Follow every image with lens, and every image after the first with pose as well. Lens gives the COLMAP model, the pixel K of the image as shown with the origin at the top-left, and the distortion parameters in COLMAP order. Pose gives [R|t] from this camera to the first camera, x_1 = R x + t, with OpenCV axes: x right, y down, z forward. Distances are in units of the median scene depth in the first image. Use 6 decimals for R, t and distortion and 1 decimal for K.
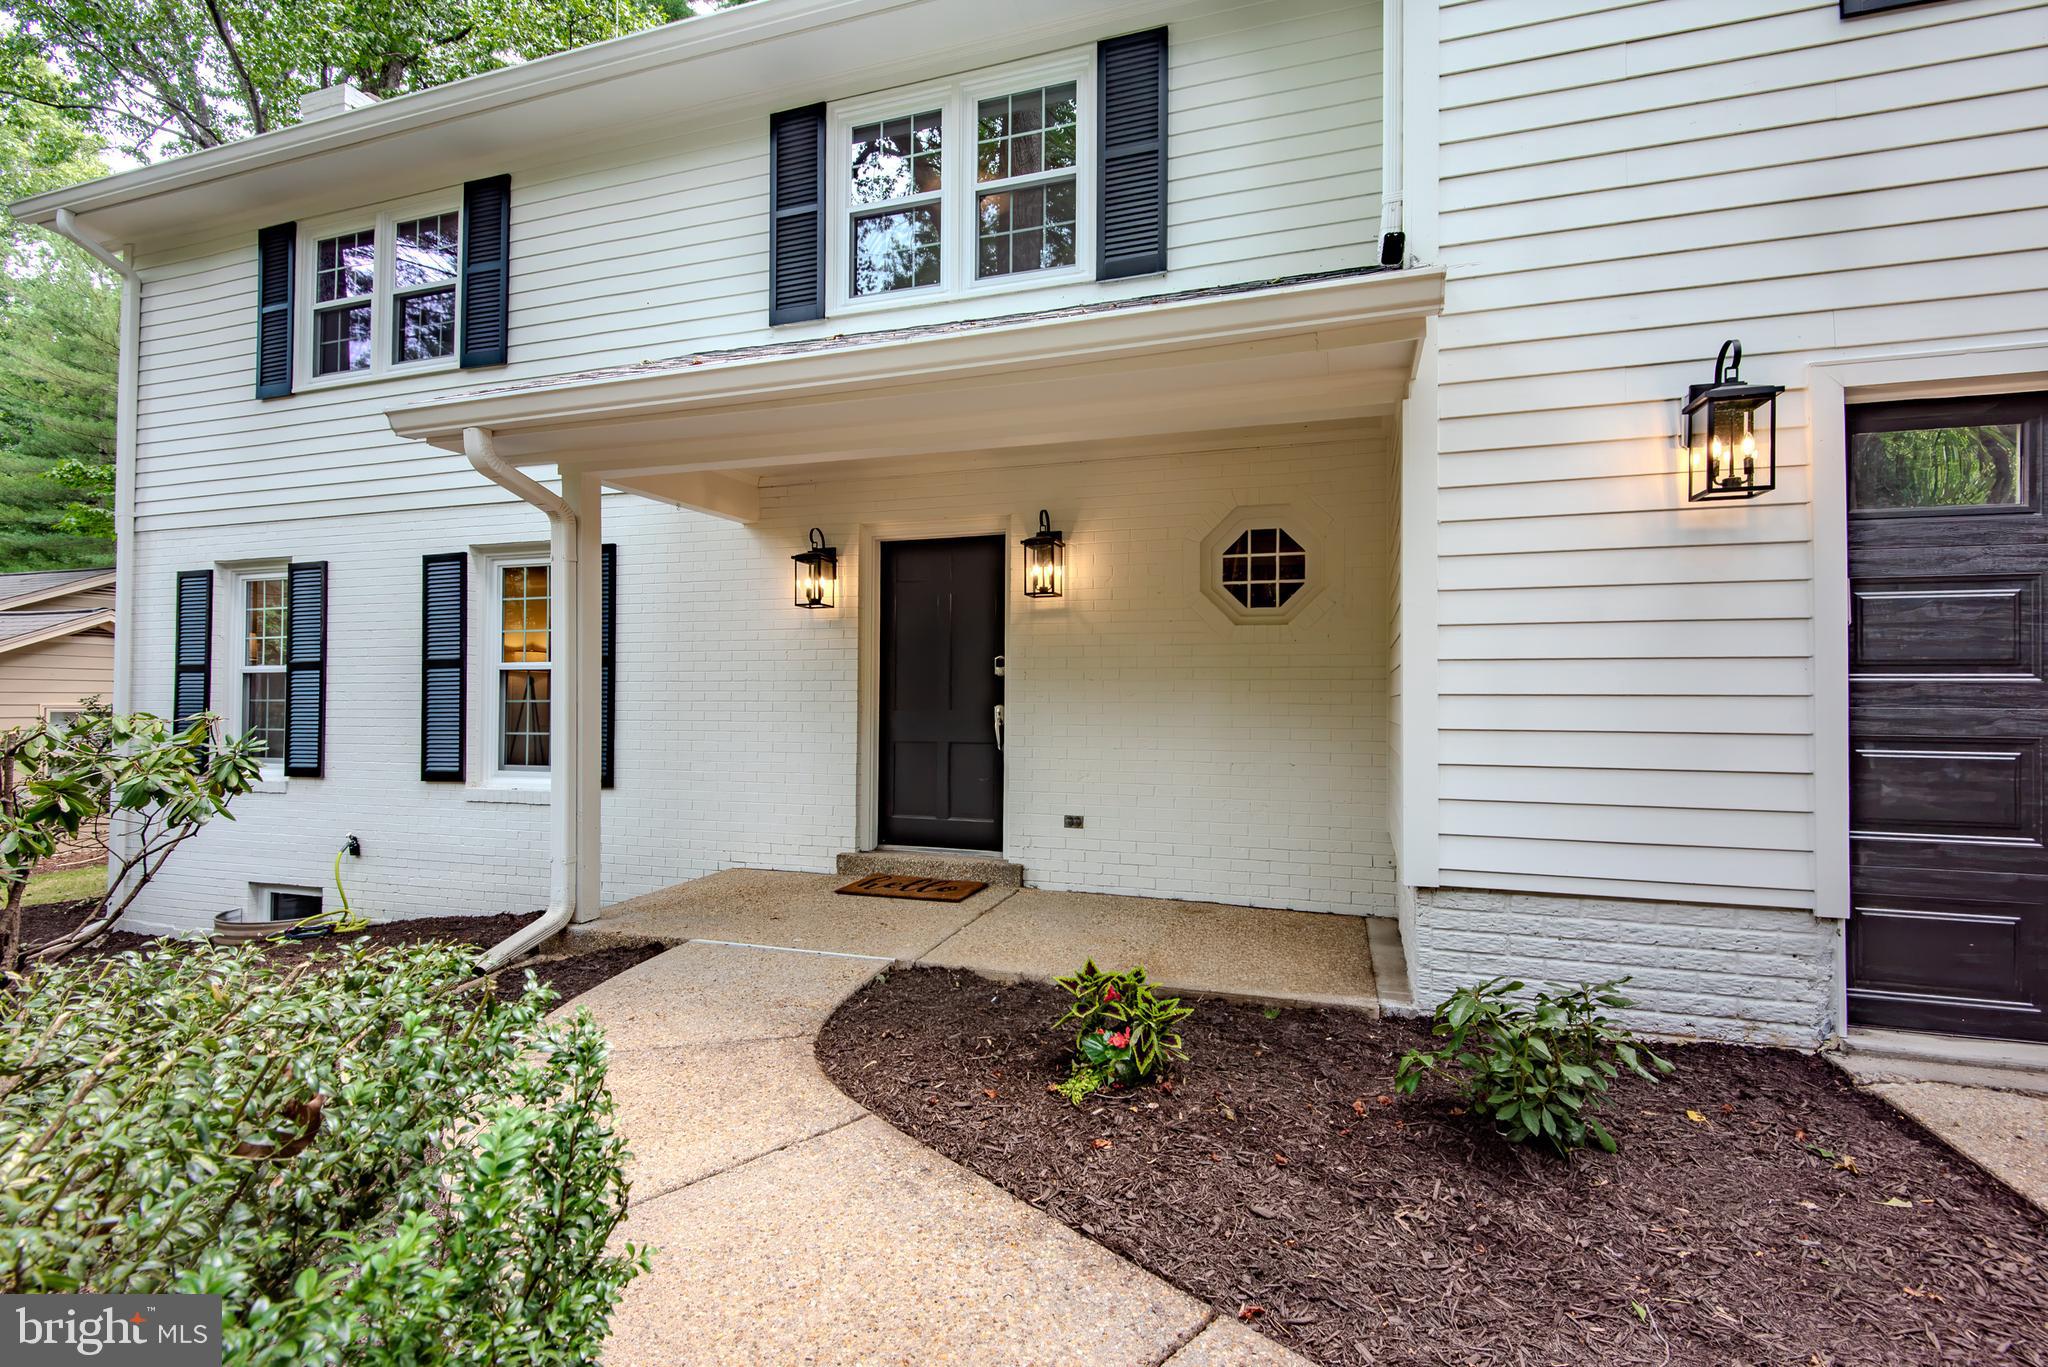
lens RADIAL K [[927.1, 0, 1027.6], [0, 927.1, 688.6], [0, 0, 1]] dist [0.017279, 0.000021]
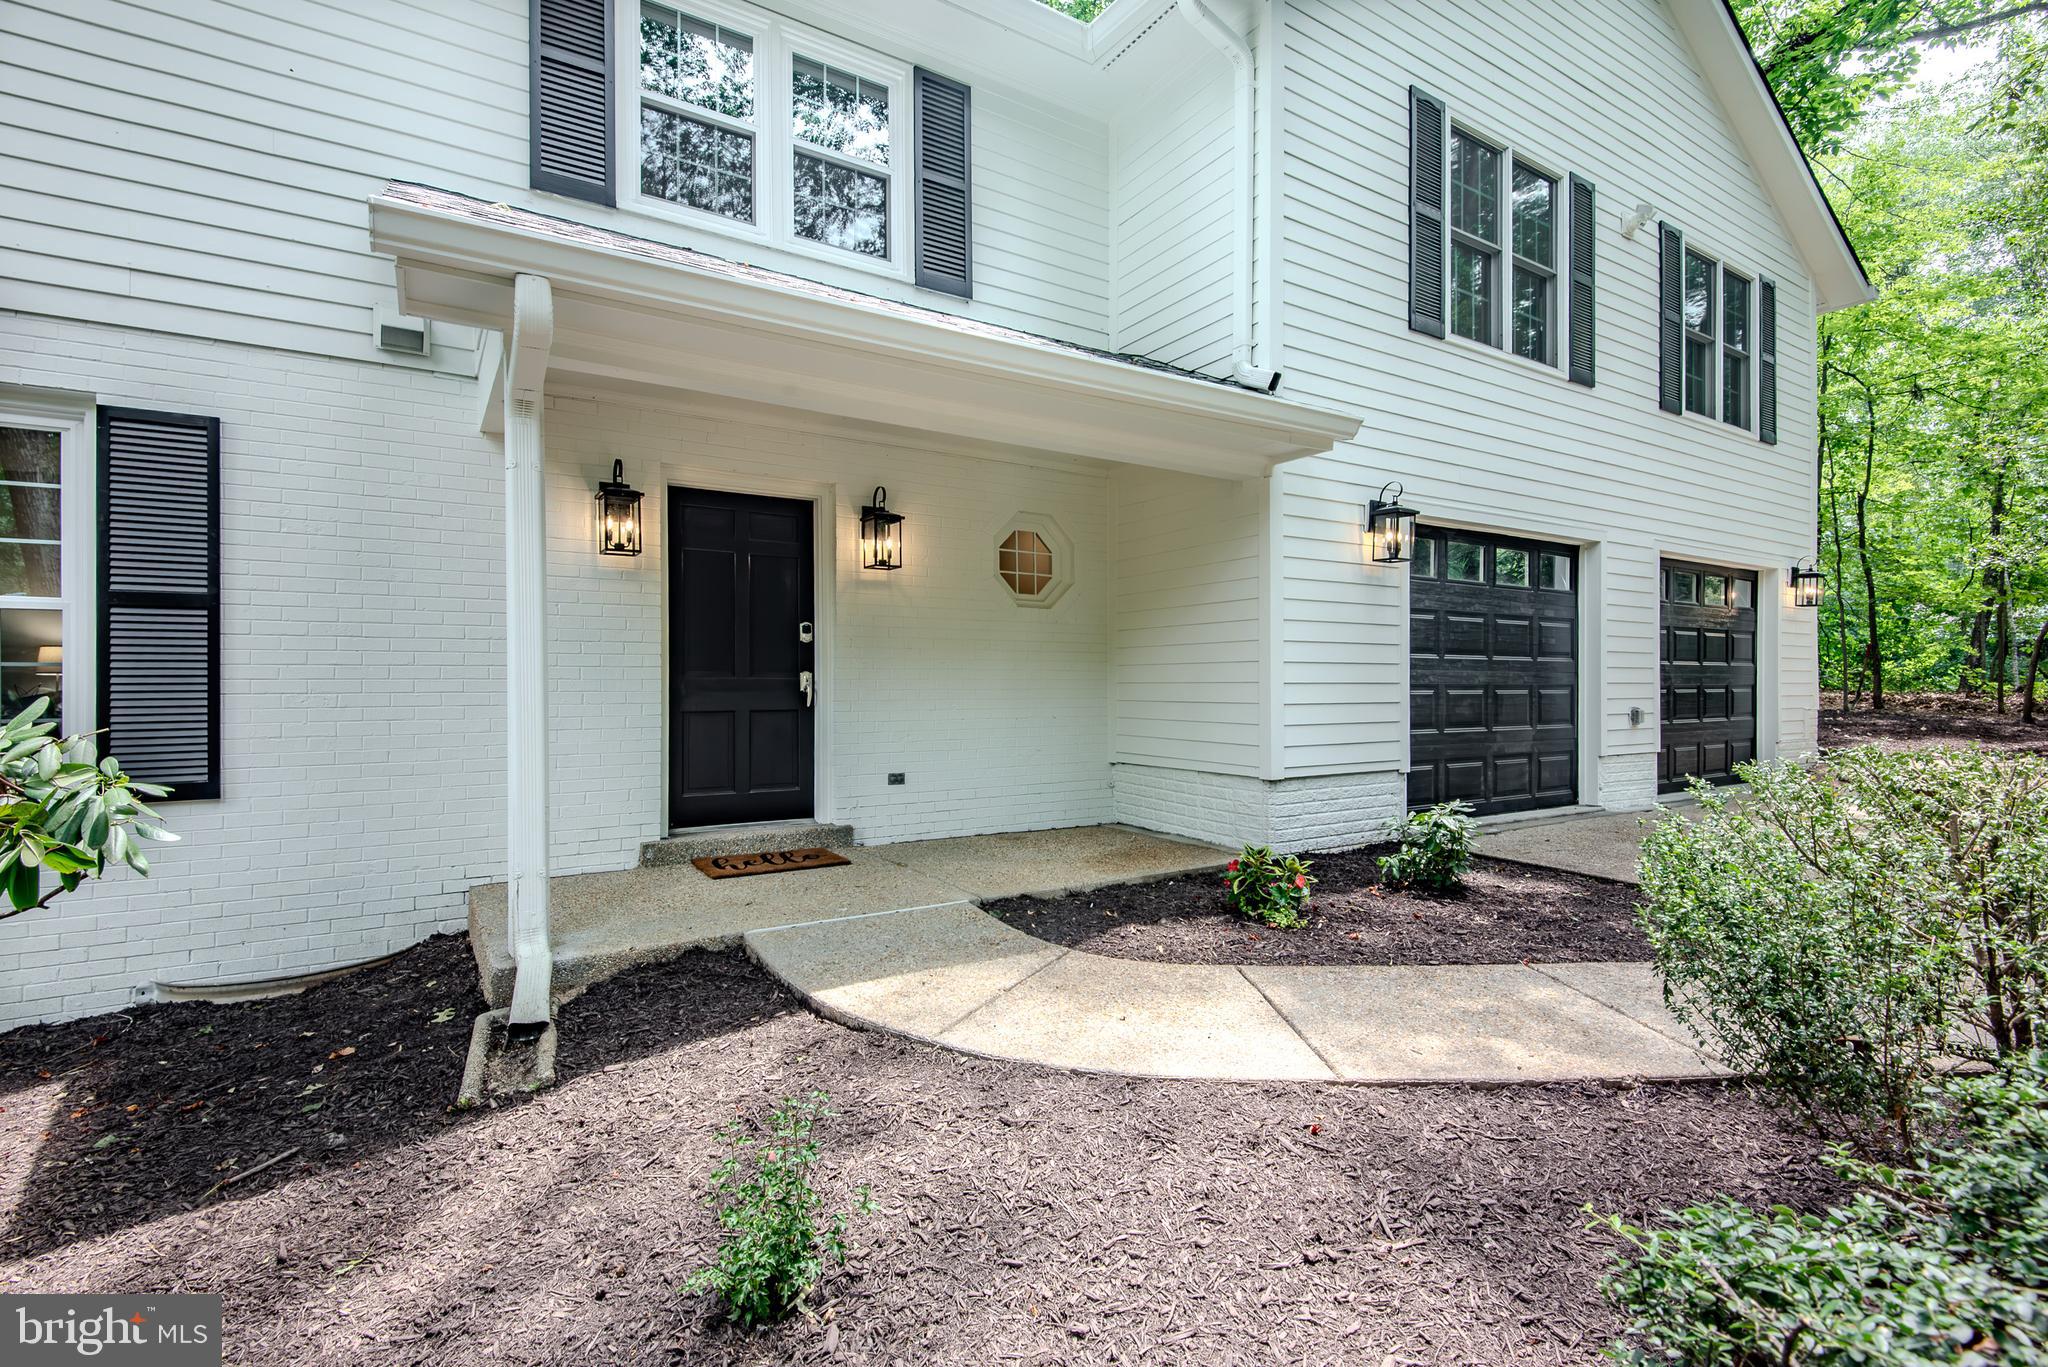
lens RADIAL K [[927.1, 0, 1033.4], [0, 927.1, 682.5], [0, 0, 1]] dist [0.017279, 0.000021]
pose [[0.640464, -0.003739, 0.767979, -0.674995], [-0.007990, 0.999902, 0.011532, 0.016630], [-0.767947, -0.013522, 0.640371, 0.180639]]
